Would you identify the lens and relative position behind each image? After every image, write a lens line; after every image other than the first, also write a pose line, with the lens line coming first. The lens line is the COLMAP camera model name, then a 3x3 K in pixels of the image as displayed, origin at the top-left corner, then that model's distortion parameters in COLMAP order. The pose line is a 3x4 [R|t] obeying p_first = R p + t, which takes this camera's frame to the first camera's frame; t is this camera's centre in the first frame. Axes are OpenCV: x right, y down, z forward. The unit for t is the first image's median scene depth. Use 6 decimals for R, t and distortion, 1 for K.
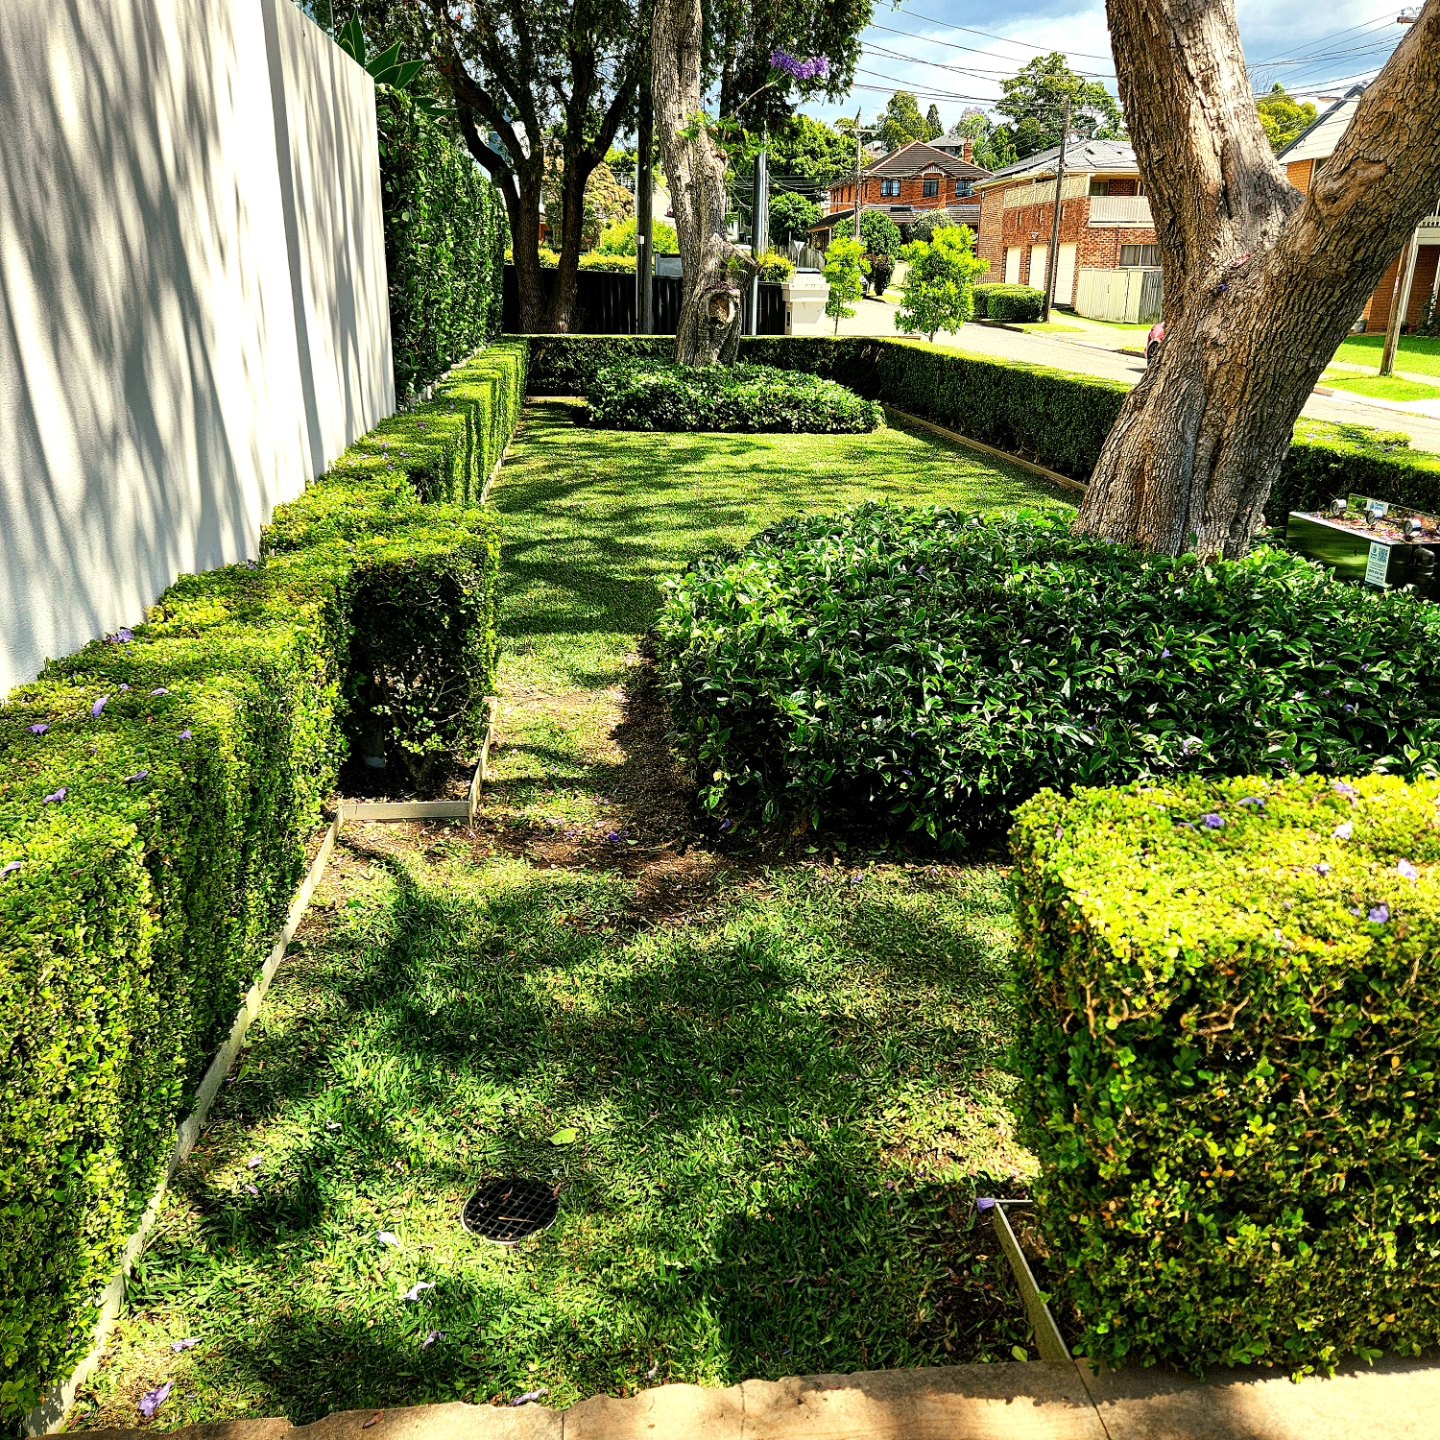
lens RADIAL K [[1257.2, 0, 720.0], [0, 1257.2, 720.0], [0, 0, 1]] dist [0.004919, 0.005385]
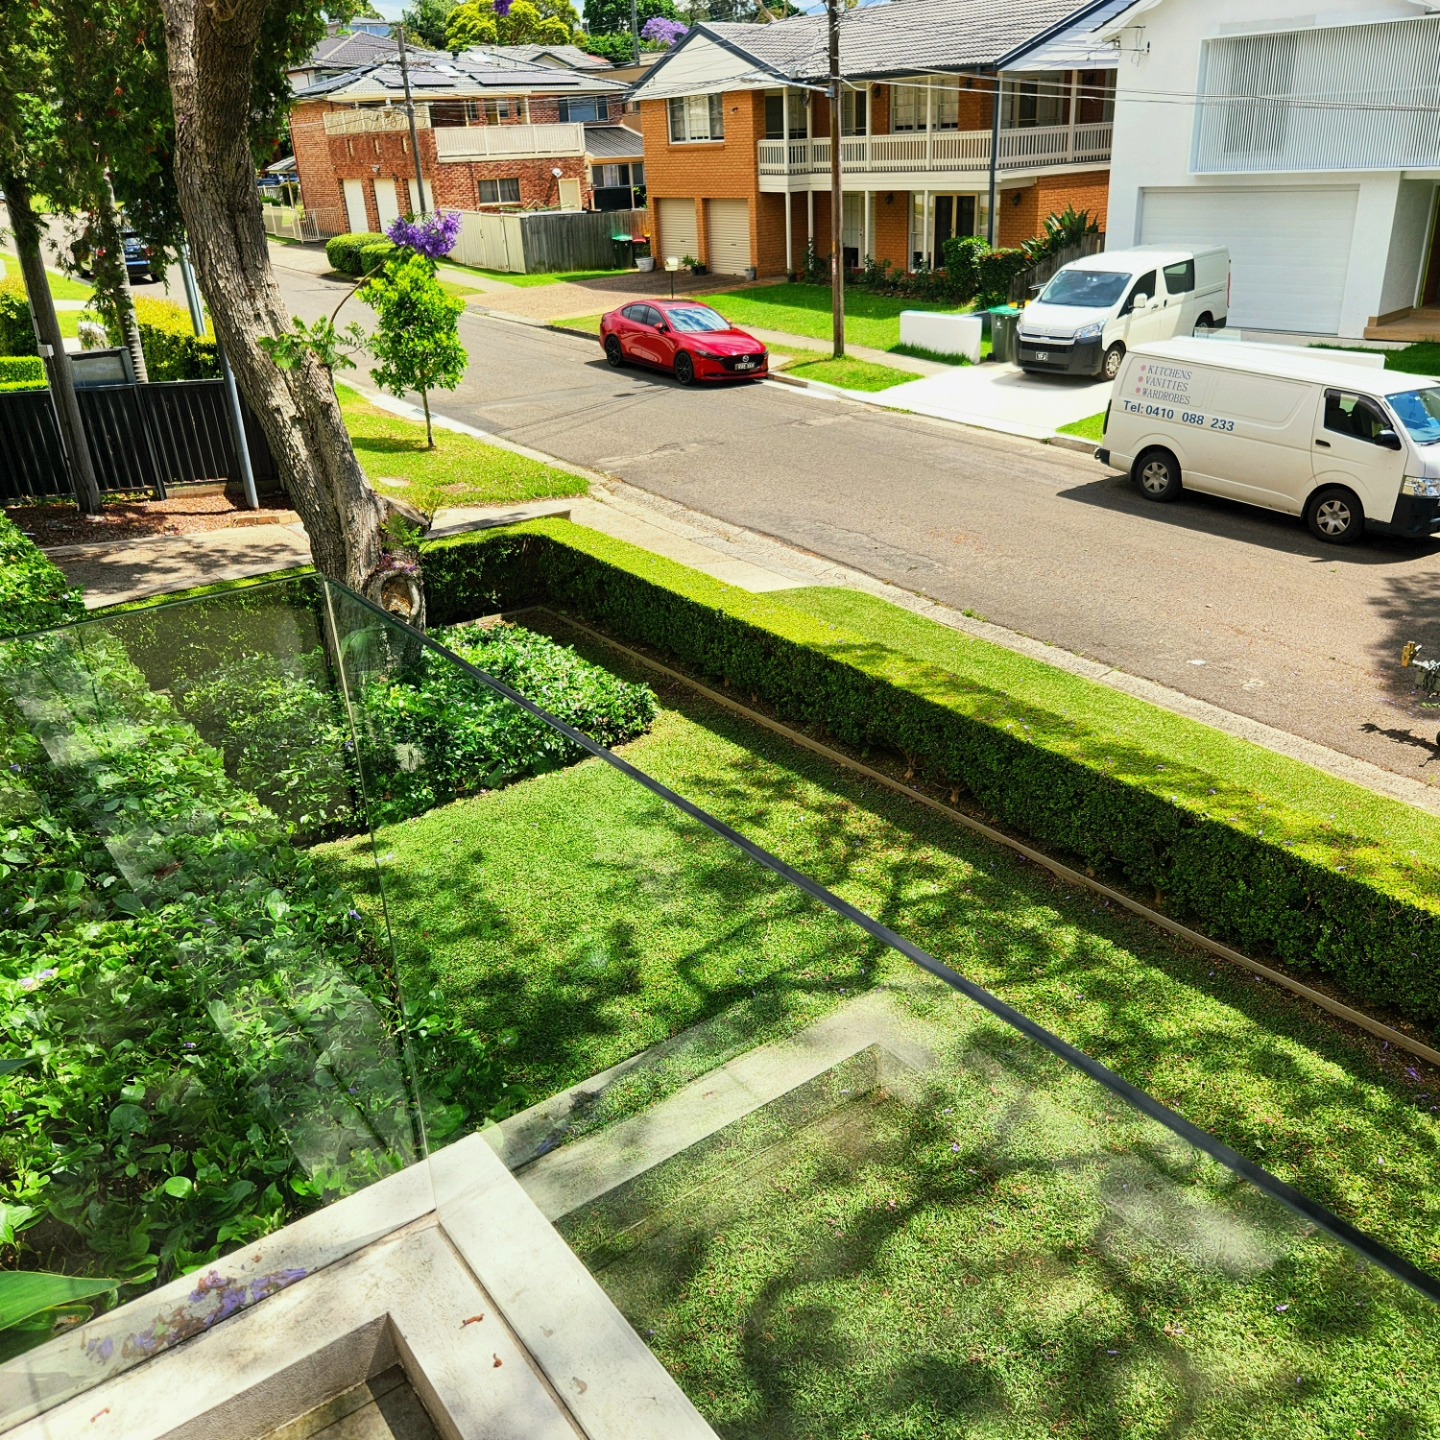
lens RADIAL K [[1257.2, 0, 720.0], [0, 1257.2, 720.0], [0, 0, 1]] dist [0.004919, 0.005385]
pose [[0.864912, -0.260133, 0.429253, -0.068322], [0.225422, 0.965433, 0.130857, -0.135708], [-0.448455, -0.016417, 0.893654, 0.137474]]
